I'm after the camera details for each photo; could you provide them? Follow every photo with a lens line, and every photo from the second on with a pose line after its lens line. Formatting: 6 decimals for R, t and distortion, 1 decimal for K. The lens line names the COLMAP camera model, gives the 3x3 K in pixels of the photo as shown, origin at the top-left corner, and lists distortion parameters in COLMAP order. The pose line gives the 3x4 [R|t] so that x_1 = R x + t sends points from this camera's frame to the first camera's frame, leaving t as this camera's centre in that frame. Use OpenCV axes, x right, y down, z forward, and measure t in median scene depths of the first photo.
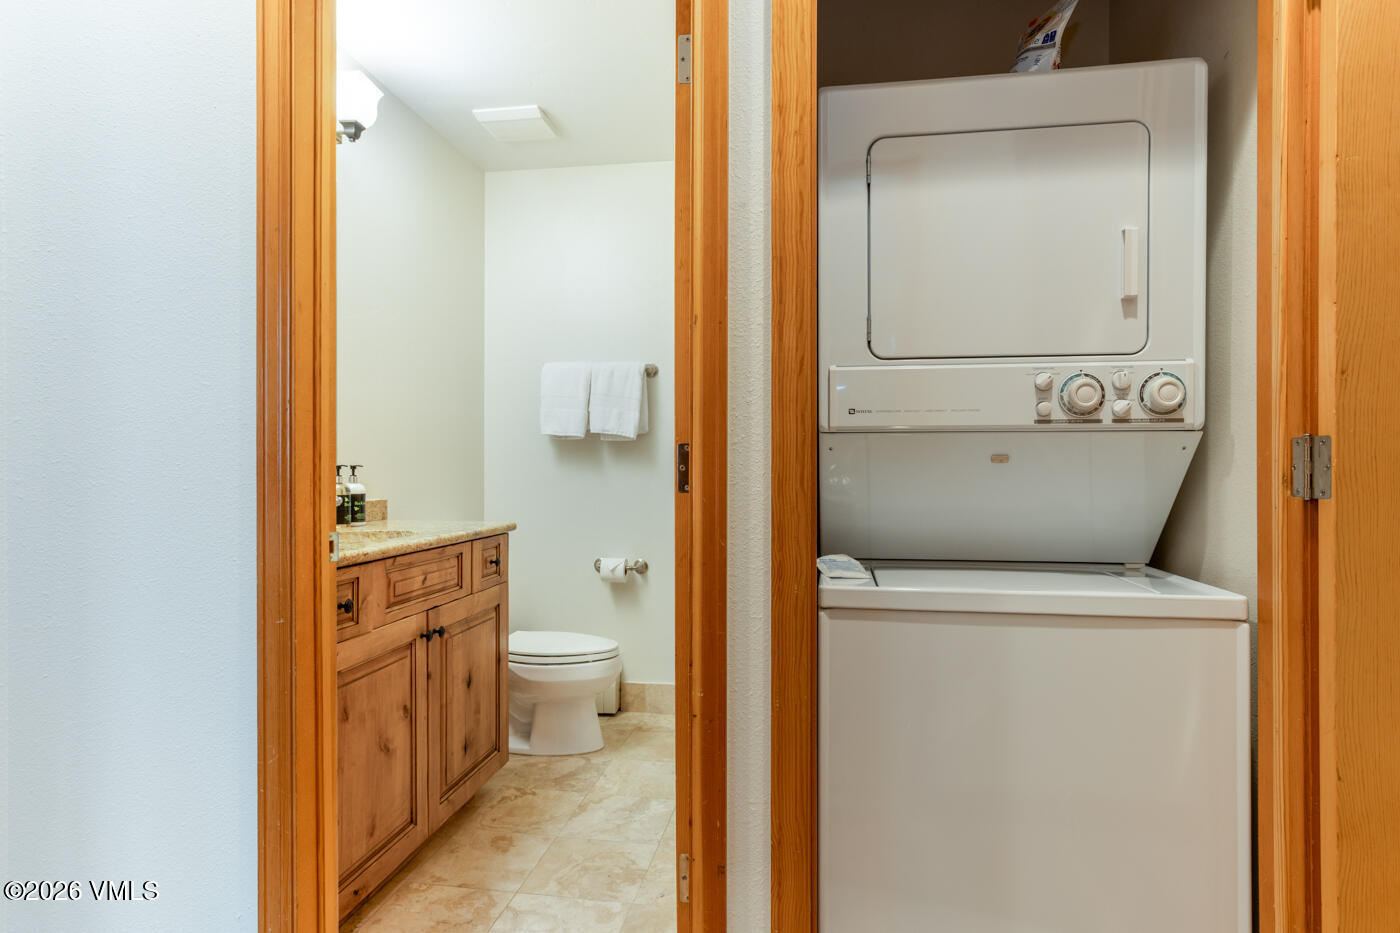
lens RADIAL K [[829.7, 0, 694.5], [0, 829.7, 467.6], [0, 0, 1]] dist [0.000550, 0.000028]
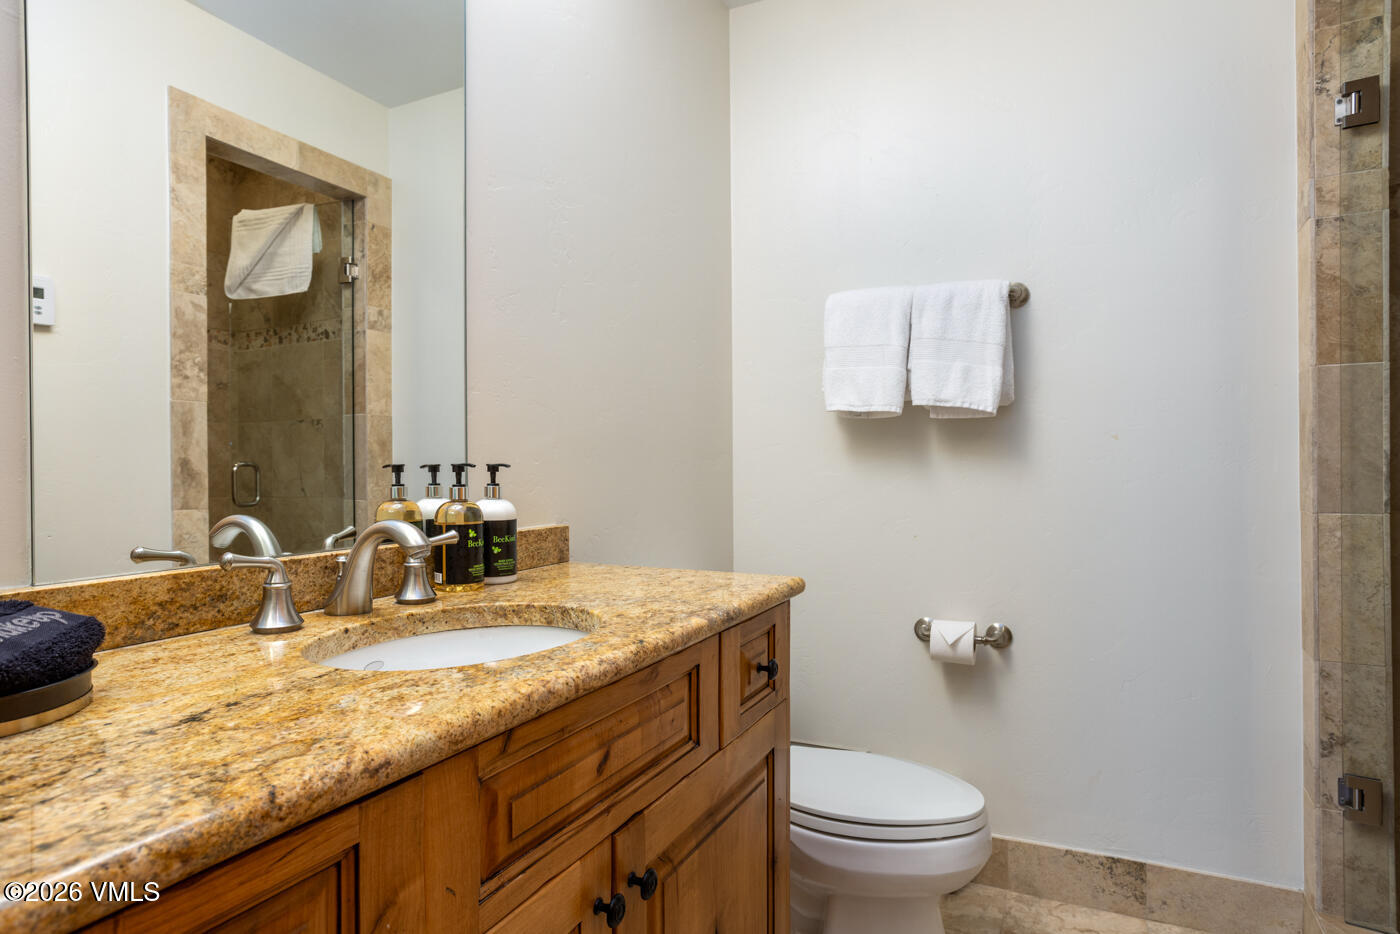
lens RADIAL K [[829.7, 0, 699.9], [0, 829.7, 467.3], [0, 0, 1]] dist [0.000550, 0.000028]
pose [[0.962638, -0.005065, -0.270744, -0.149786], [0.005759, 0.999982, 0.001768, -0.000871], [0.270731, -0.003262, 0.962650, 0.540690]]
